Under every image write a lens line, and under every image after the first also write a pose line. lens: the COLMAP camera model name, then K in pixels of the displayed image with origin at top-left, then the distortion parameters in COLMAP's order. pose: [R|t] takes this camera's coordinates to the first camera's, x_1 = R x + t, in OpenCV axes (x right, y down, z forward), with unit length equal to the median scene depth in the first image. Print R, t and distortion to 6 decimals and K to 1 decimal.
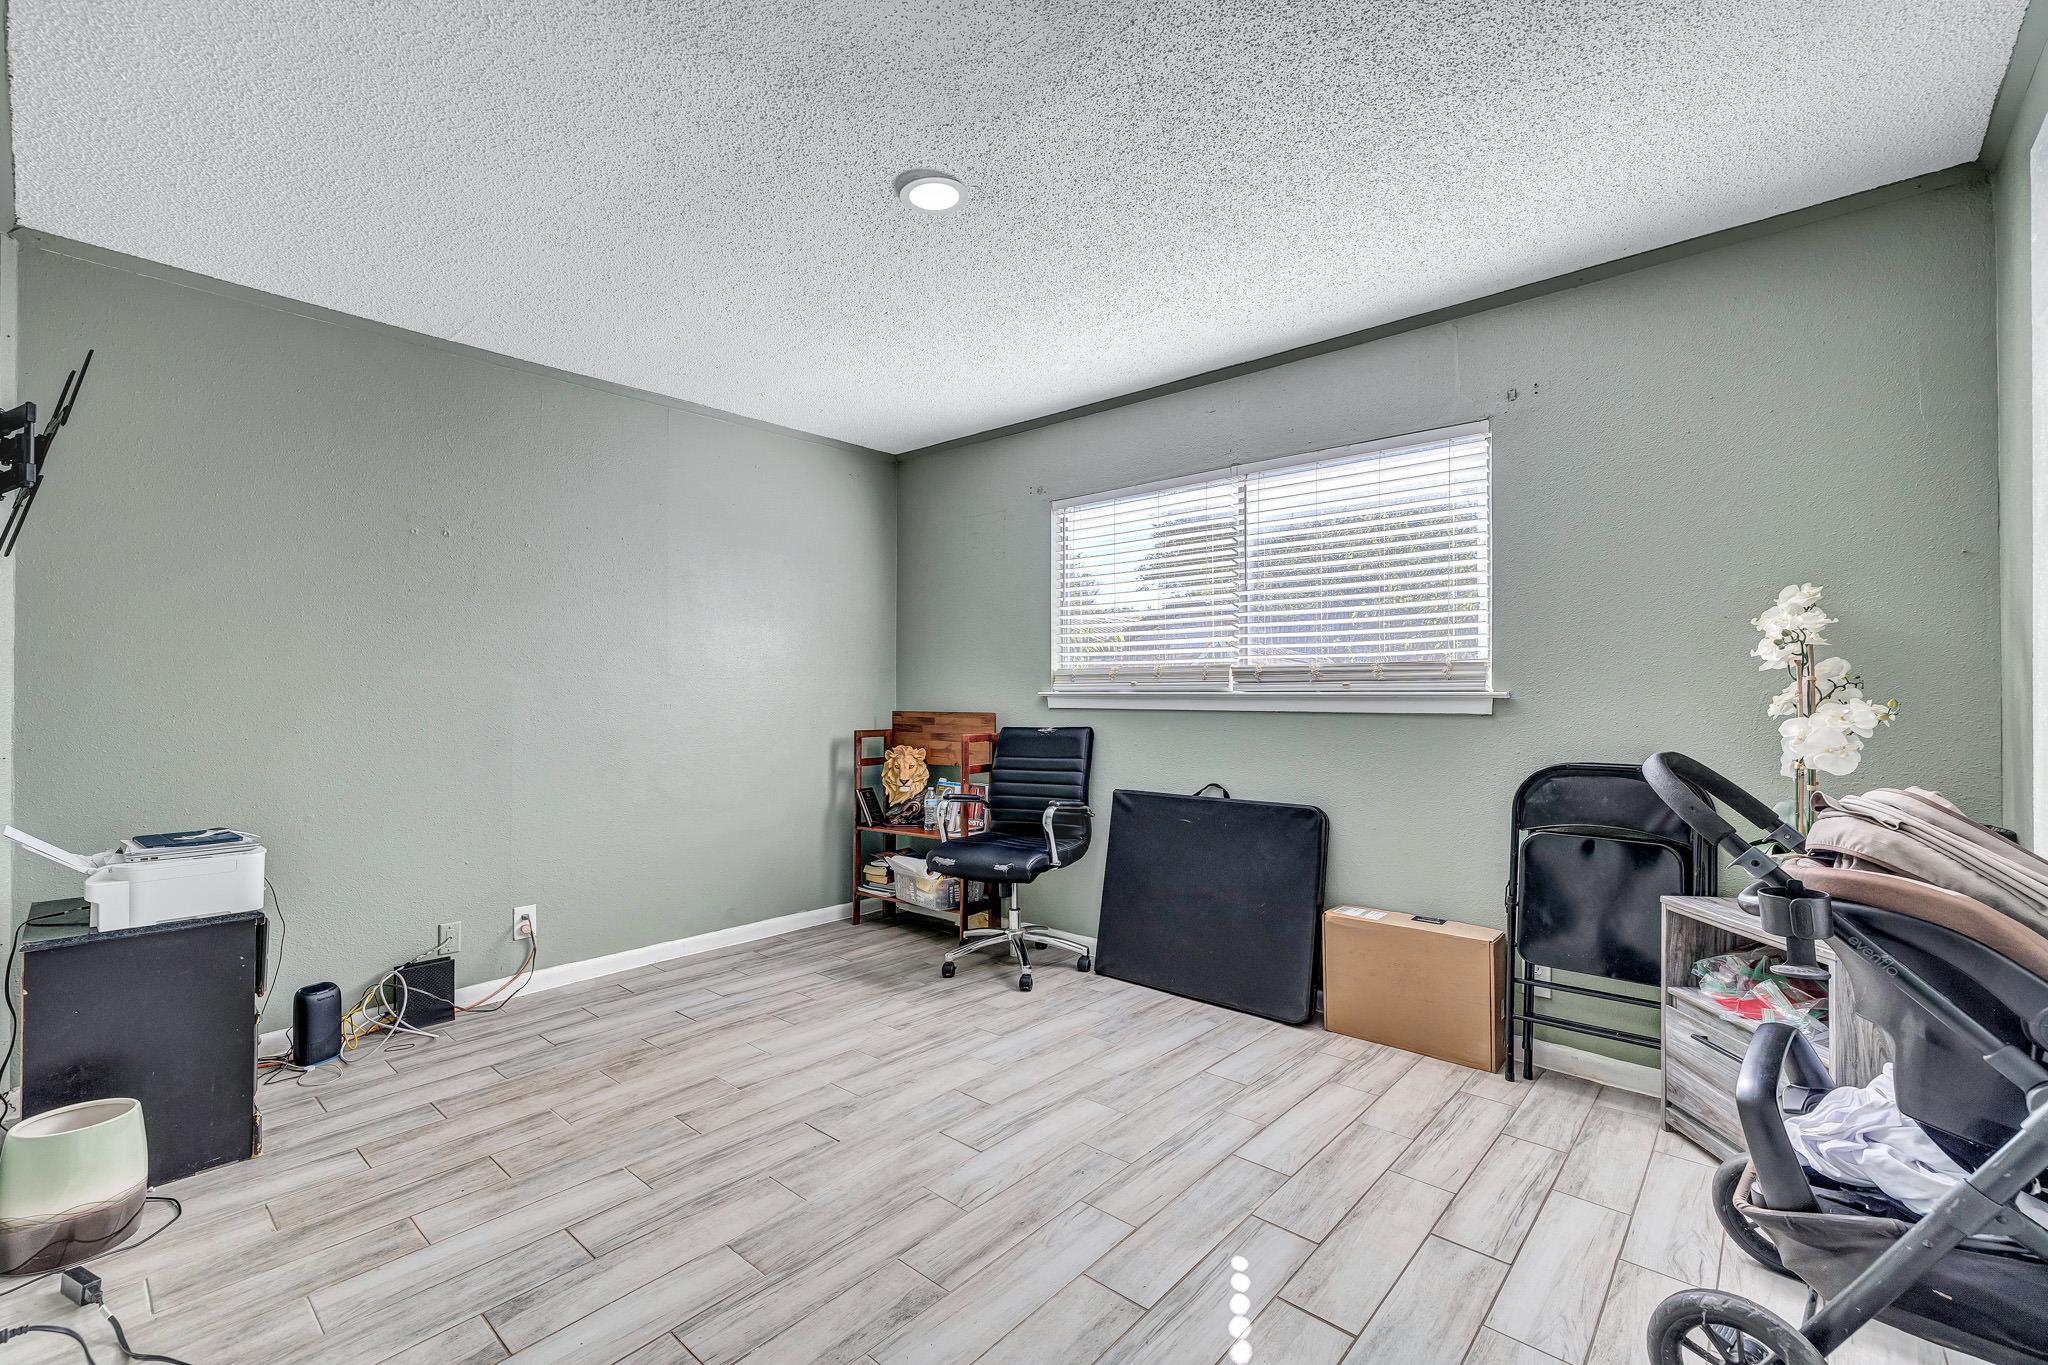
lens RADIAL K [[876.6, 0, 1019.0], [0, 876.6, 685.8], [0, 0, 1]] dist [-0.000874, -0.000044]
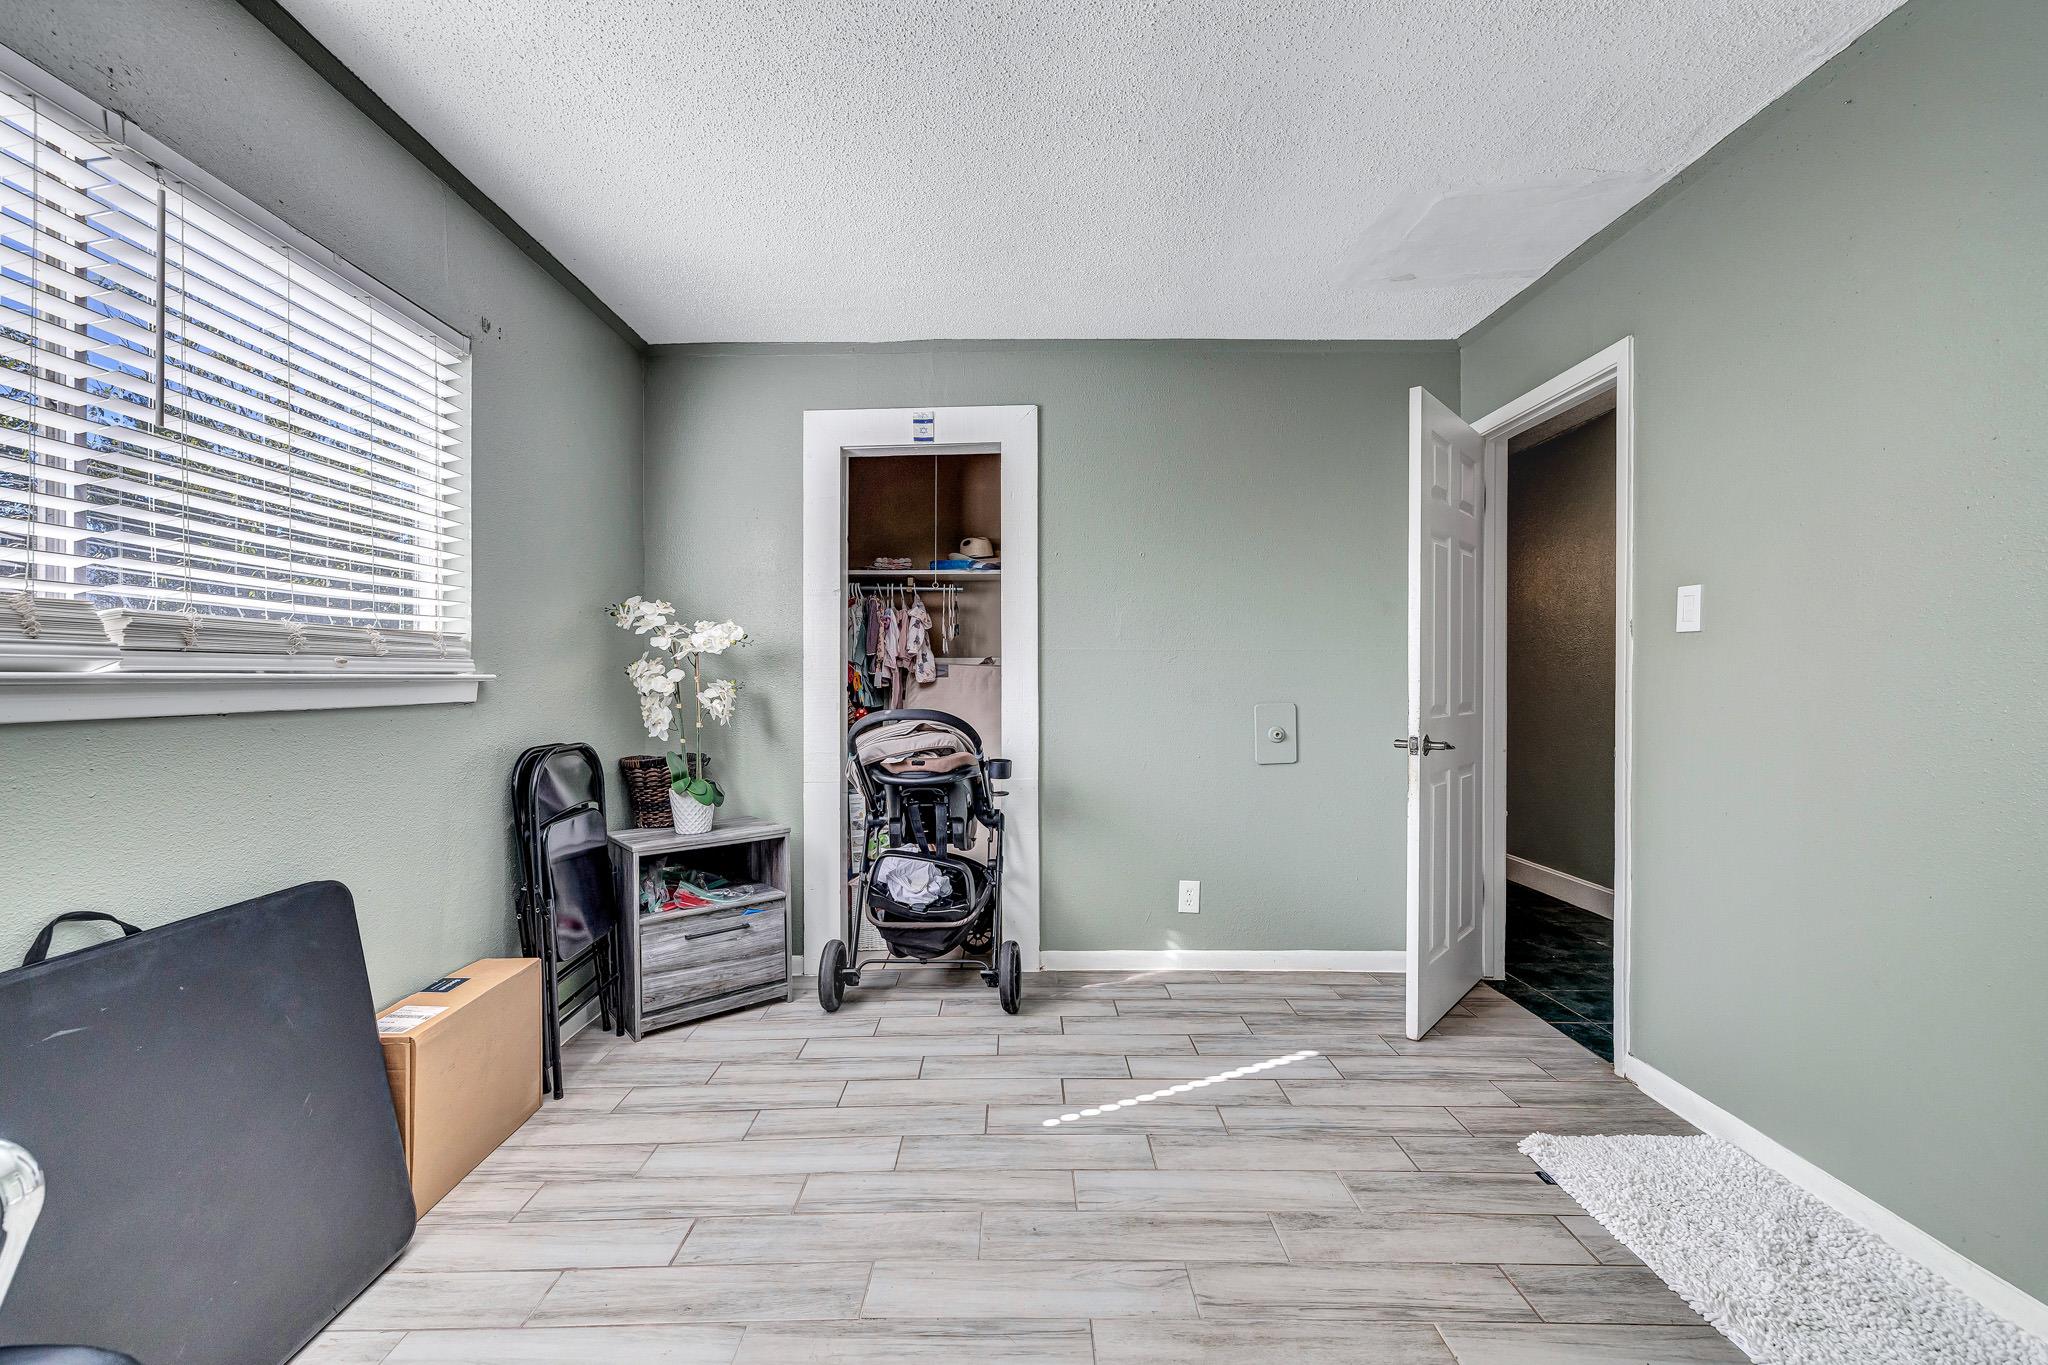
lens RADIAL K [[876.6, 0, 1016.8], [0, 876.6, 681.6], [0, 0, 1]] dist [-0.000874, -0.000044]
pose [[-0.666599, -0.000904, 0.745416, -0.581117], [-0.002161, 0.999997, -0.000720, 0.018716], [-0.745413, -0.002091, -0.666600, 1.656375]]
